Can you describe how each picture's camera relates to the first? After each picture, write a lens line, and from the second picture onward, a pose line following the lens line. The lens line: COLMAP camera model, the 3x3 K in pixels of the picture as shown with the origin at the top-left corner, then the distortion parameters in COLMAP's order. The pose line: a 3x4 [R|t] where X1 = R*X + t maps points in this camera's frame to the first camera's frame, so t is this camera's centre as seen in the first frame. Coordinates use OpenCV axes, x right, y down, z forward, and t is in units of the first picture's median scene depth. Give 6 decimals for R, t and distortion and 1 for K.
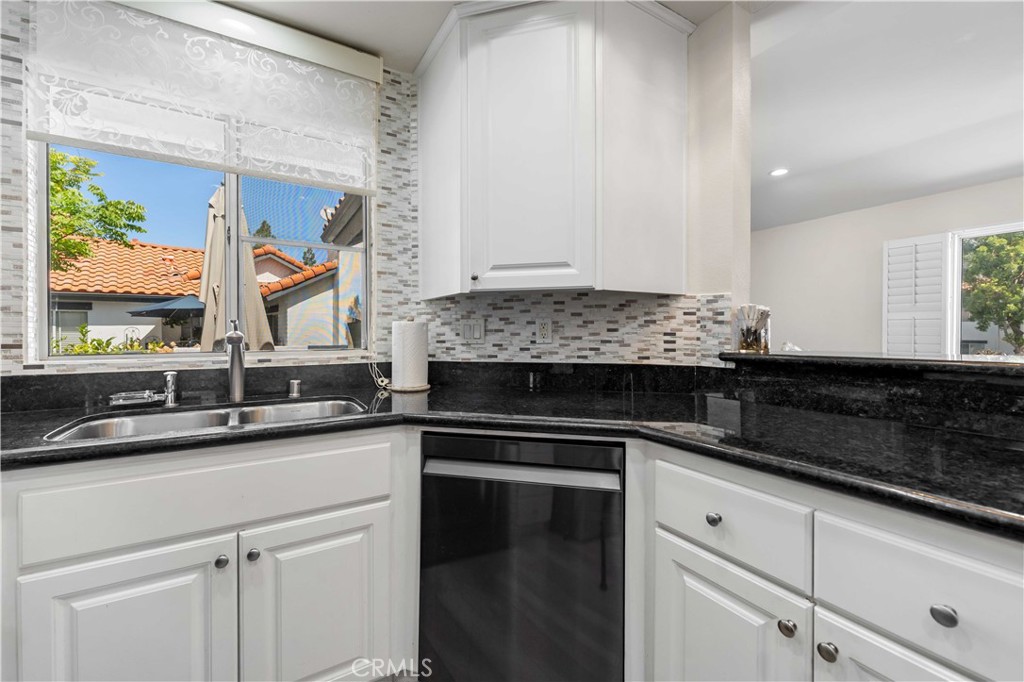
lens RADIAL K [[417.6, 0, 501.7], [0, 417.6, 331.9], [0, 0, 1]] dist [-0.000186, -0.000708]
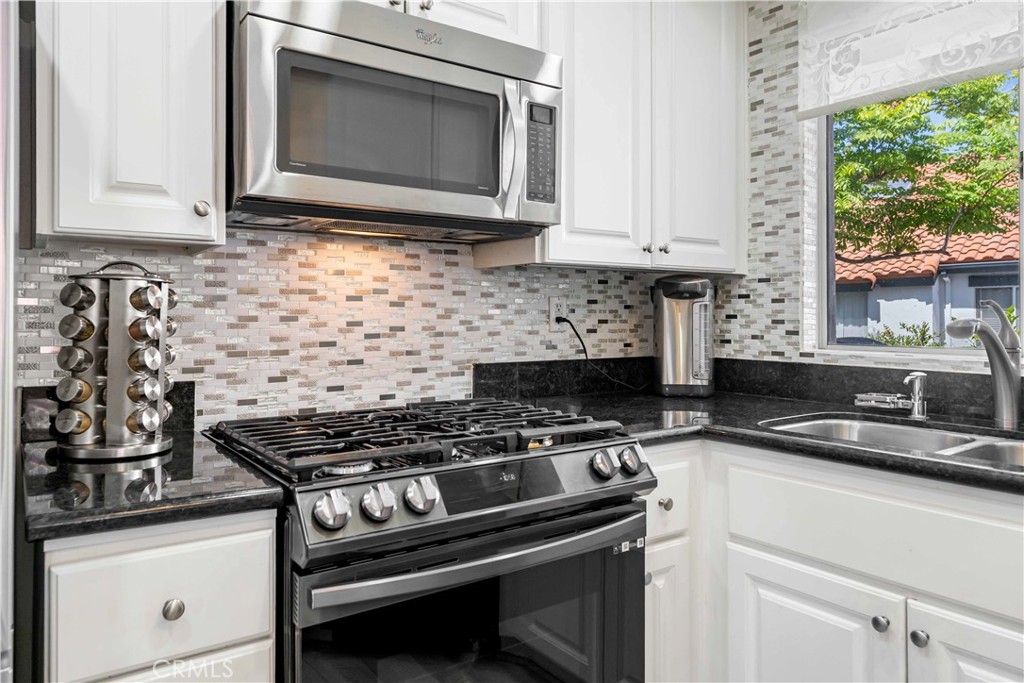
lens RADIAL K [[690.9, 0, 496.5], [0, 690.9, 316.0], [0, 0, 1]] dist [0.000723, 0.000530]
pose [[0.076541, 0.000371, -0.997066, 0.312949], [-0.000781, 1.000000, 0.000312, -0.004228], [0.997066, 0.000755, 0.076541, 0.125506]]
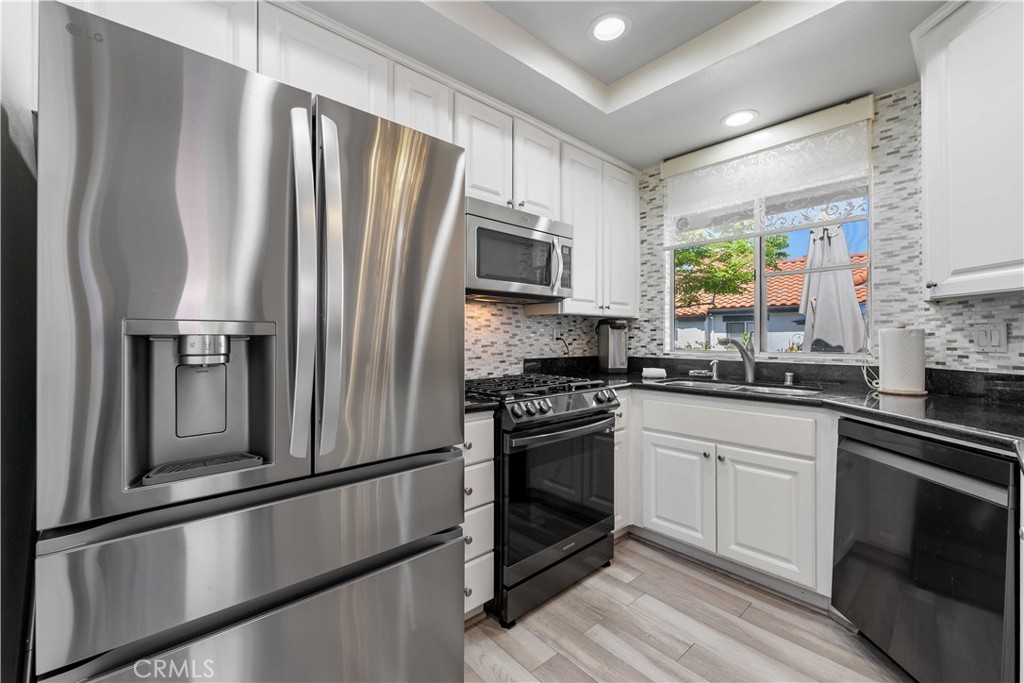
lens RADIAL K [[416.6, 0, 503.0], [0, 416.6, 340.2], [0, 0, 1]] dist [0.001059, 0.000015]
pose [[0.192843, 0.006288, -0.981209, 0.642611], [-0.000631, 0.999980, 0.006284, -0.001825], [0.981229, -0.000593, 0.192843, -0.194654]]
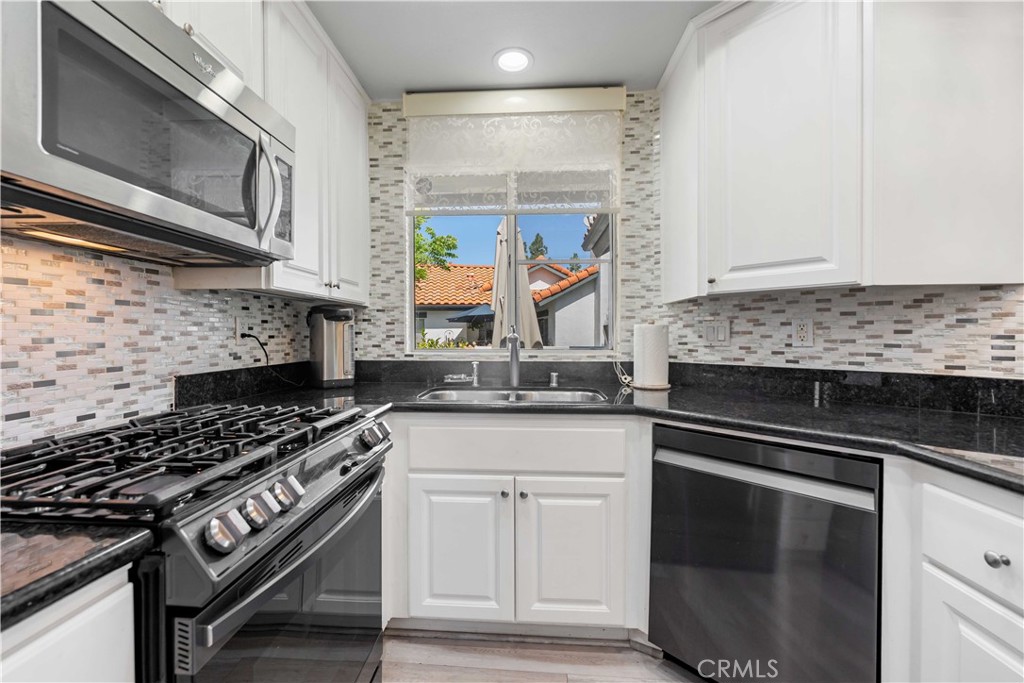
lens RADIAL K [[430.0, 0, 501.1], [0, 430.0, 339.9], [0, 0, 1]] dist [-0.002260, -0.000069]
pose [[0.823980, 0.007778, -0.566565, 0.093166], [0.000509, 0.999895, 0.014466, -0.001146], [0.566618, -0.012208, 0.823890, -0.134421]]
